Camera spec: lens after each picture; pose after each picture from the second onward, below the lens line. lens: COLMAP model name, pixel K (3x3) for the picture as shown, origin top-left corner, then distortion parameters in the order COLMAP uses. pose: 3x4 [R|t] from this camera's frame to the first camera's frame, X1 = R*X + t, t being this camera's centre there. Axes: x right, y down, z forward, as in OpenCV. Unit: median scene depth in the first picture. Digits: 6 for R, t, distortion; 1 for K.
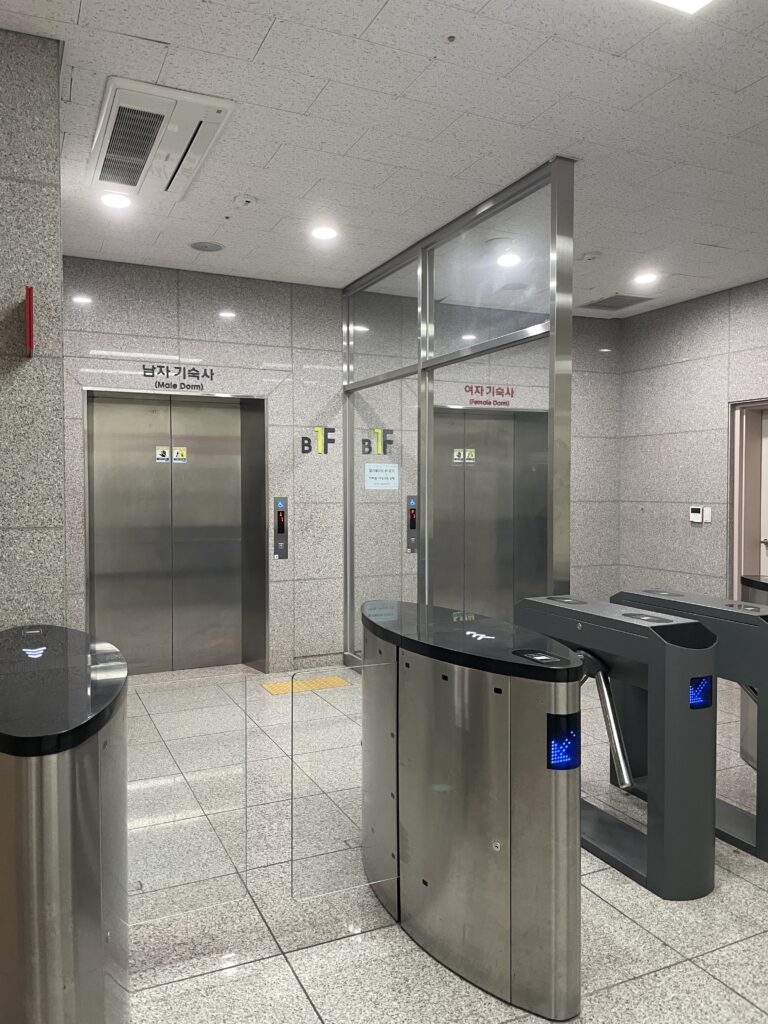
lens RADIAL K [[778.4, 0, 383.5], [0, 778.4, 514.7], [0, 0, 1]] dist [0.067554, -0.015110]
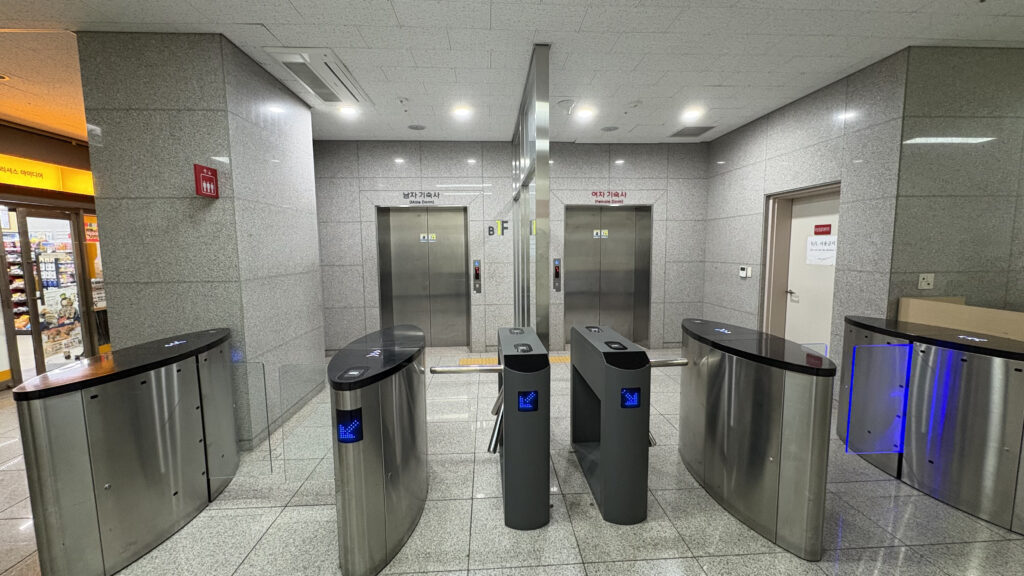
lens RADIAL K [[406.4, 0, 511.3], [0, 406.4, 291.1], [0, 0, 1]] dist [-0.000419, 0.000177]
pose [[0.928711, 0.031546, -0.369459, 0.294258], [-0.005283, 0.997399, 0.071882, -0.017471], [0.370766, -0.064806, 0.926463, 0.130569]]
